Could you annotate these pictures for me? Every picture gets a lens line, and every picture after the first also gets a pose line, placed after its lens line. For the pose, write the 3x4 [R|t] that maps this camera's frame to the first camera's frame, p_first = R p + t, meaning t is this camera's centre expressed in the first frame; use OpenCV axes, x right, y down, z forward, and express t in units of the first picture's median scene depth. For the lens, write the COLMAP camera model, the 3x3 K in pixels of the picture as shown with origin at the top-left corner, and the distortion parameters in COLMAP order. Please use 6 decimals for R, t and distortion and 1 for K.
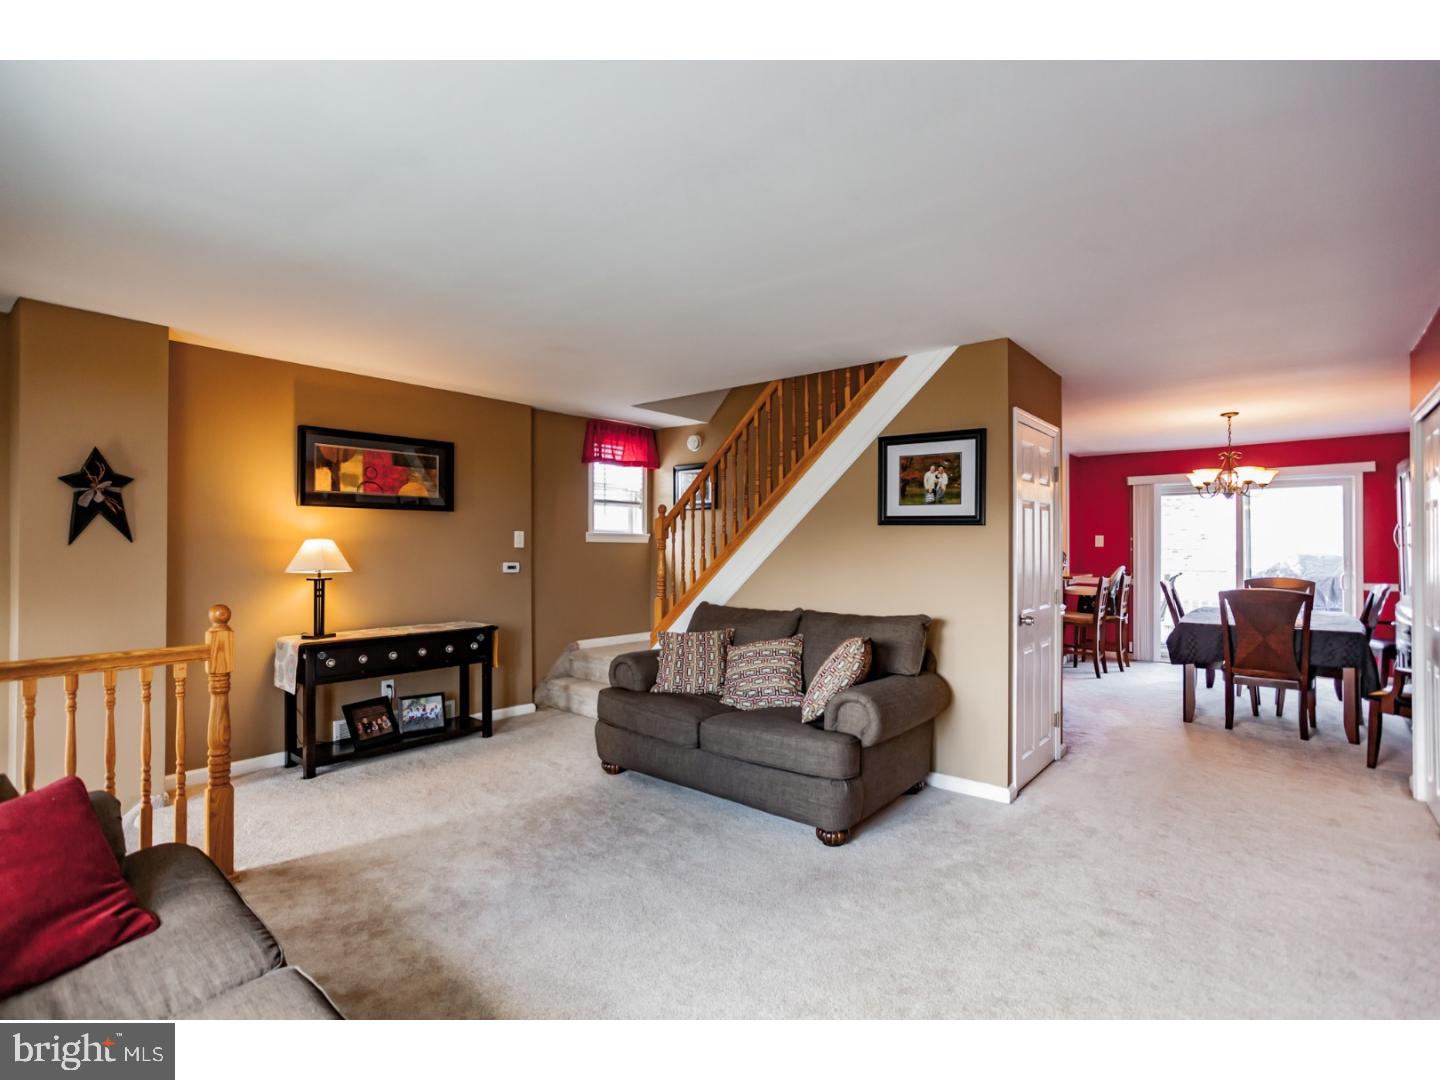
lens RADIAL K [[691.3, 0, 716.5], [0, 691.3, 541.3], [0, 0, 1]] dist [0.007356, 0.005309]
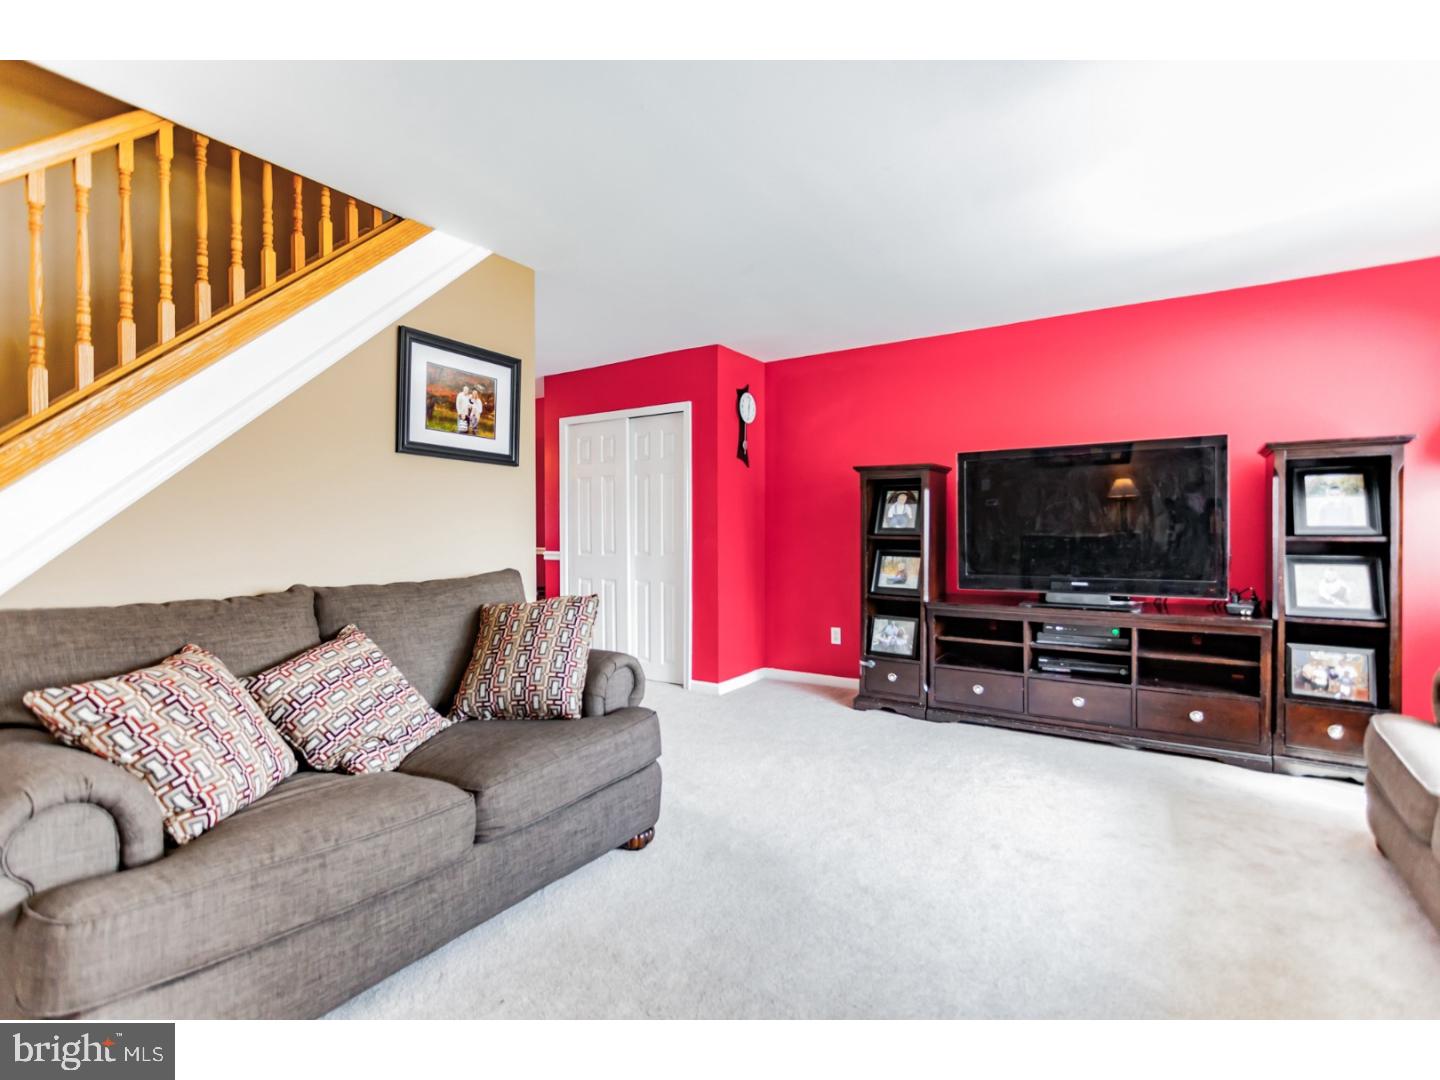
lens RADIAL K [[691.3, 0, 710.2], [0, 691.3, 534.8], [0, 0, 1]] dist [0.007356, 0.005309]
pose [[-0.090233, -0.012021, 0.995848, -0.510992], [-0.017425, 0.999793, 0.010490, 0.049297], [-0.995768, -0.016406, -0.090424, 0.786214]]
